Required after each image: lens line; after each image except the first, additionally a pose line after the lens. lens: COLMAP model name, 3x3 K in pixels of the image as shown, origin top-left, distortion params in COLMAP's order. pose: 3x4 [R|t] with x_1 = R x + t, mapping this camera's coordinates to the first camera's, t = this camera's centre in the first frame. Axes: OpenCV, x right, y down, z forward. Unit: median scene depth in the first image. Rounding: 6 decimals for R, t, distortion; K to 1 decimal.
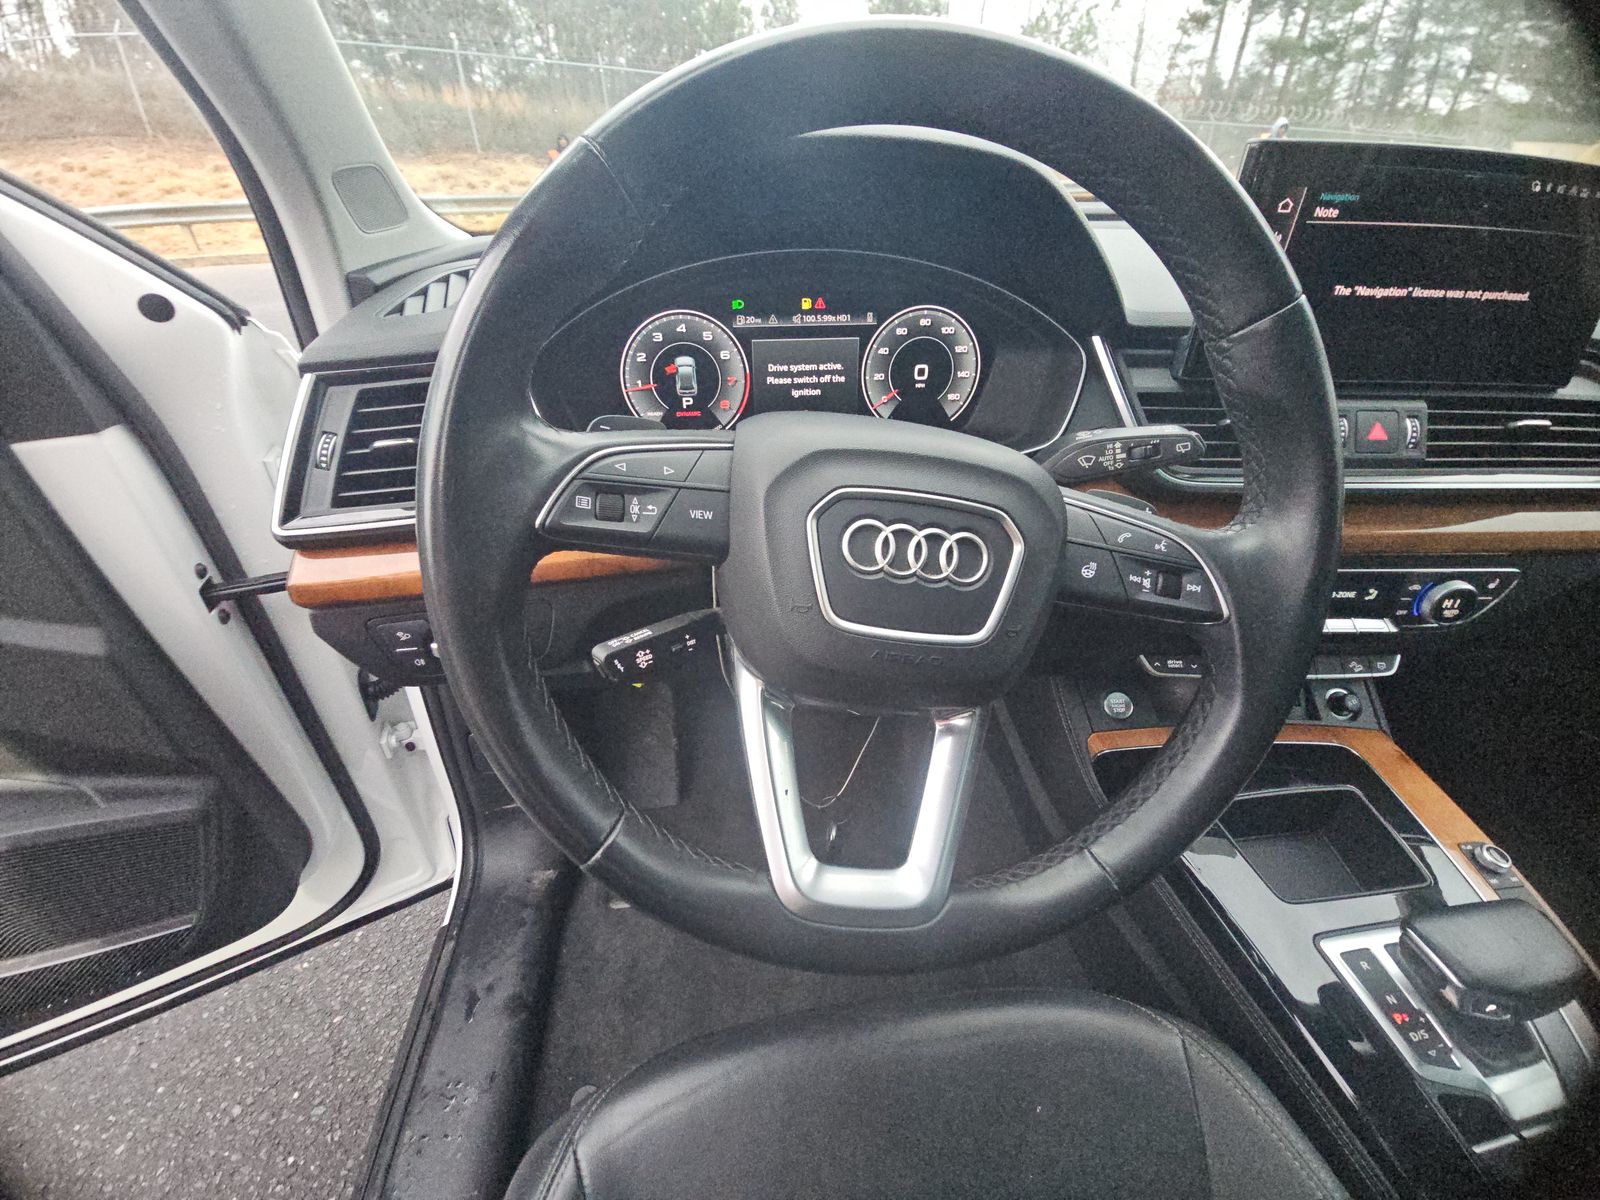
lens RADIAL K [[644.8, 0, 793.0], [0, 644.8, 616.4], [0, 0, 1]] dist [0.012149, -0.012252]
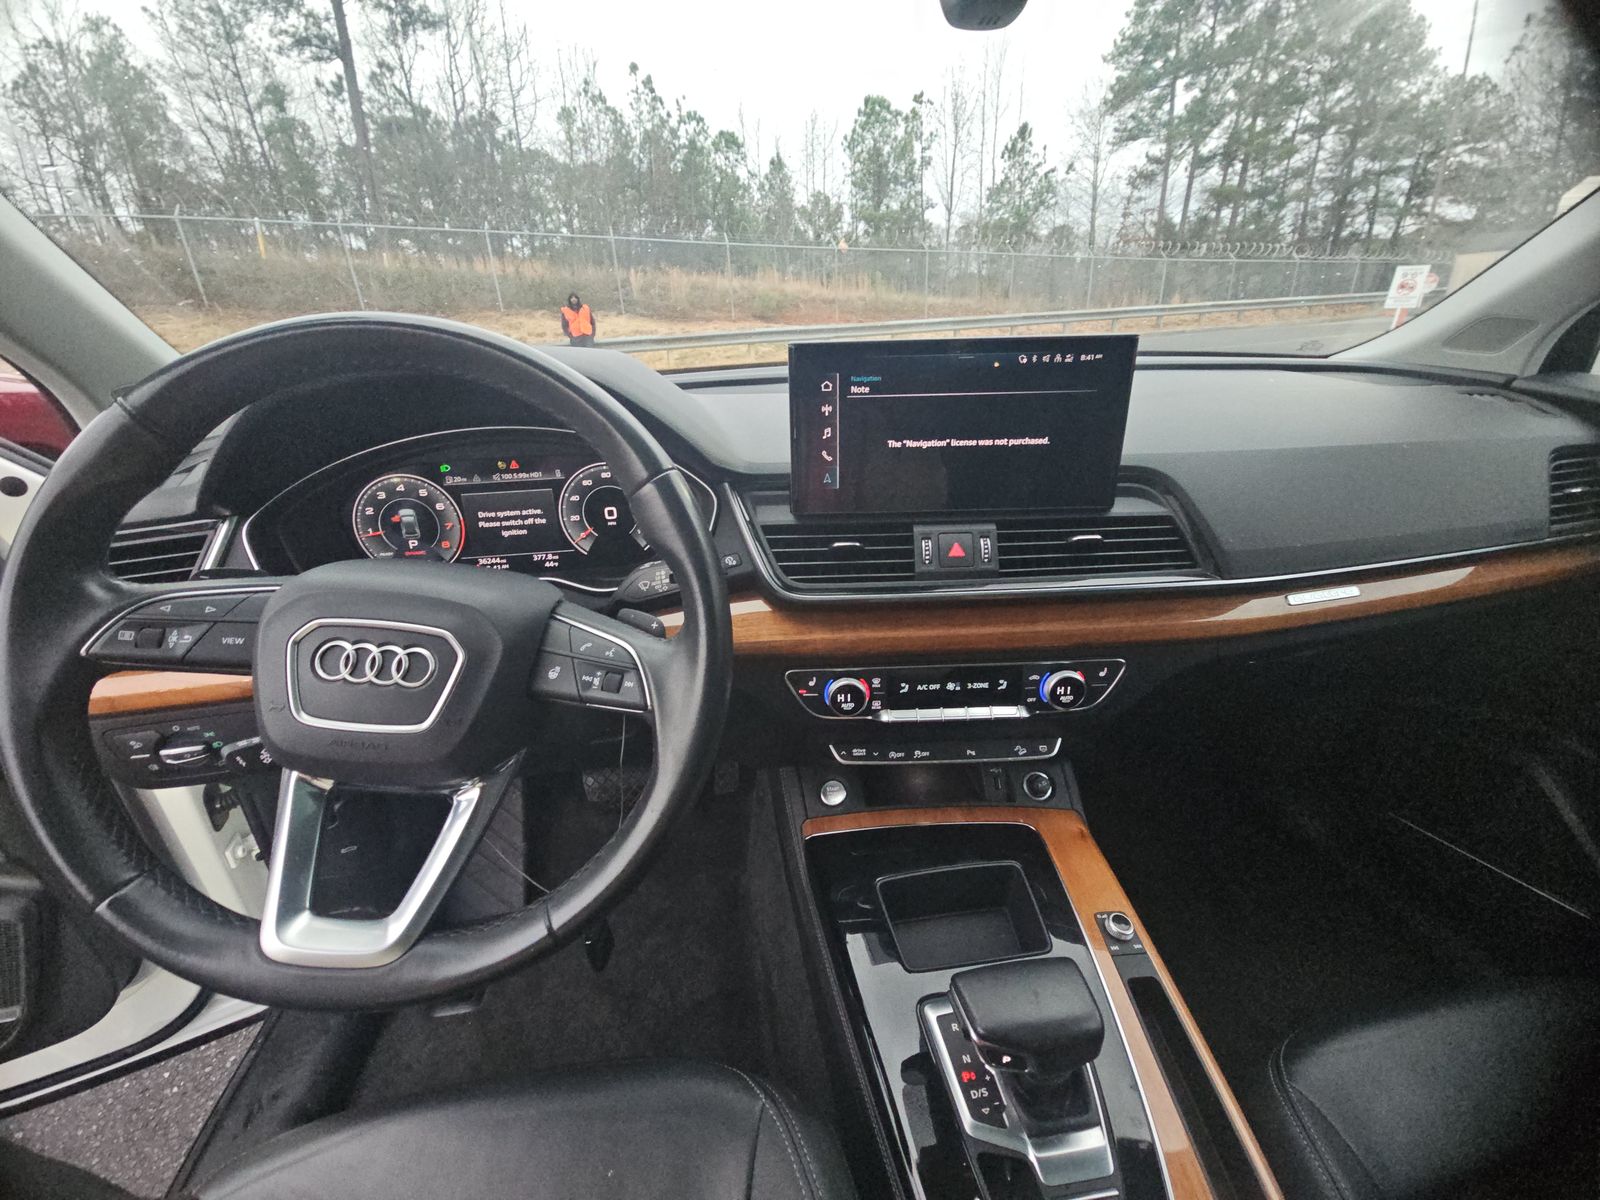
lens RADIAL K [[644.8, 0, 793.0], [0, 644.8, 616.4], [0, 0, 1]] dist [0.012149, -0.012252]
pose [[0.999390, -0.032340, -0.013202, 0.579424], [0.029716, 0.985792, -0.165323, 0.027019], [0.018361, 0.164830, 0.986151, -0.172088]]
